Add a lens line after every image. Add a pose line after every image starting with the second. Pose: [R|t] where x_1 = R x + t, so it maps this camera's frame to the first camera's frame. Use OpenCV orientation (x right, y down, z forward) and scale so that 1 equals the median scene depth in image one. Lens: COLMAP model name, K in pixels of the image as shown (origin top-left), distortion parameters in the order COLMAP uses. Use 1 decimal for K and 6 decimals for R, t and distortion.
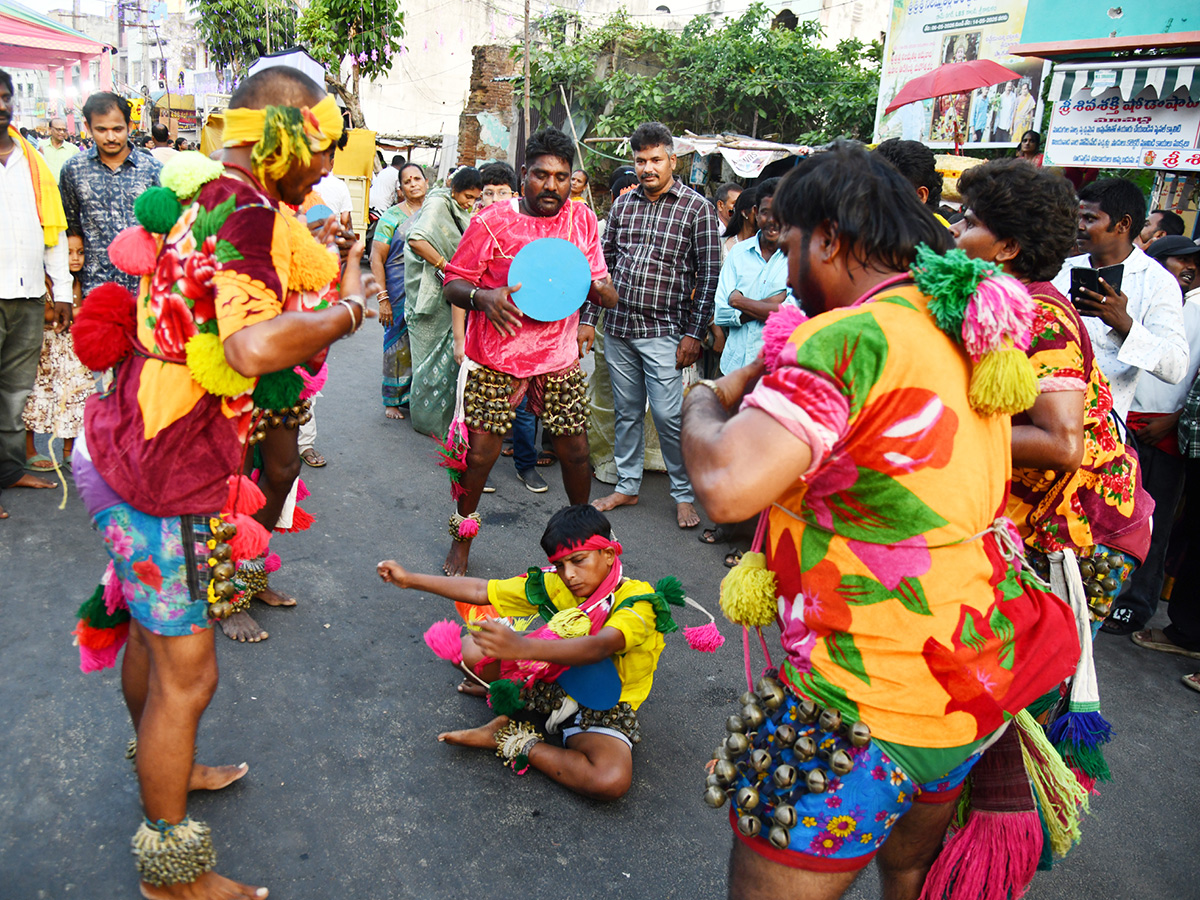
lens RADIAL K [[1002.4, 0, 600.0], [0, 1002.4, 450.0], [0, 0, 1]] dist [-0.106763, 0.074783]
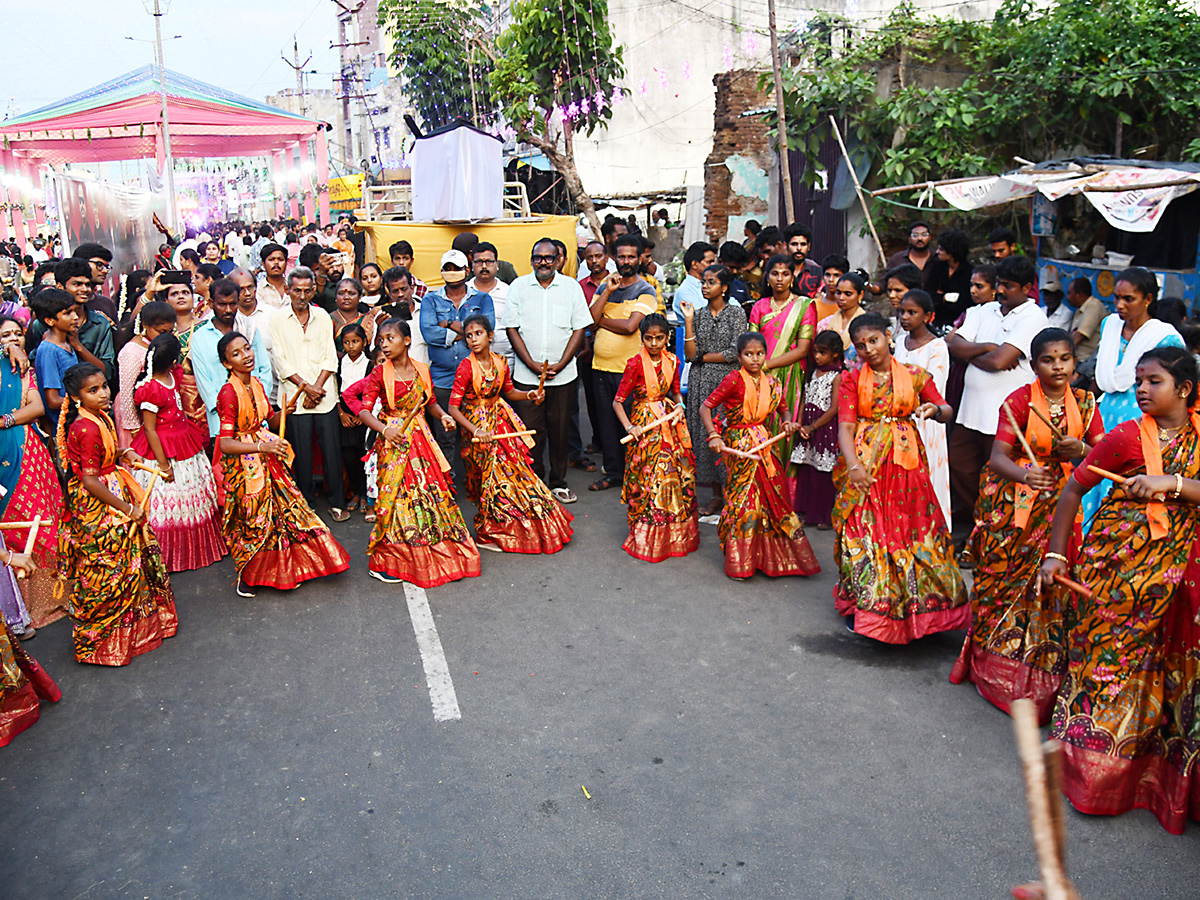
lens RADIAL K [[1162.3, 0, 600.0], [0, 1162.3, 450.0], [0, 0, 1]] dist [-0.128269, 0.133346]
pose [[0.964697, -0.066392, -0.254857, -0.003872], [0.050097, 0.996295, -0.069911, -0.063119], [0.258554, 0.054675, 0.964448, 0.133408]]
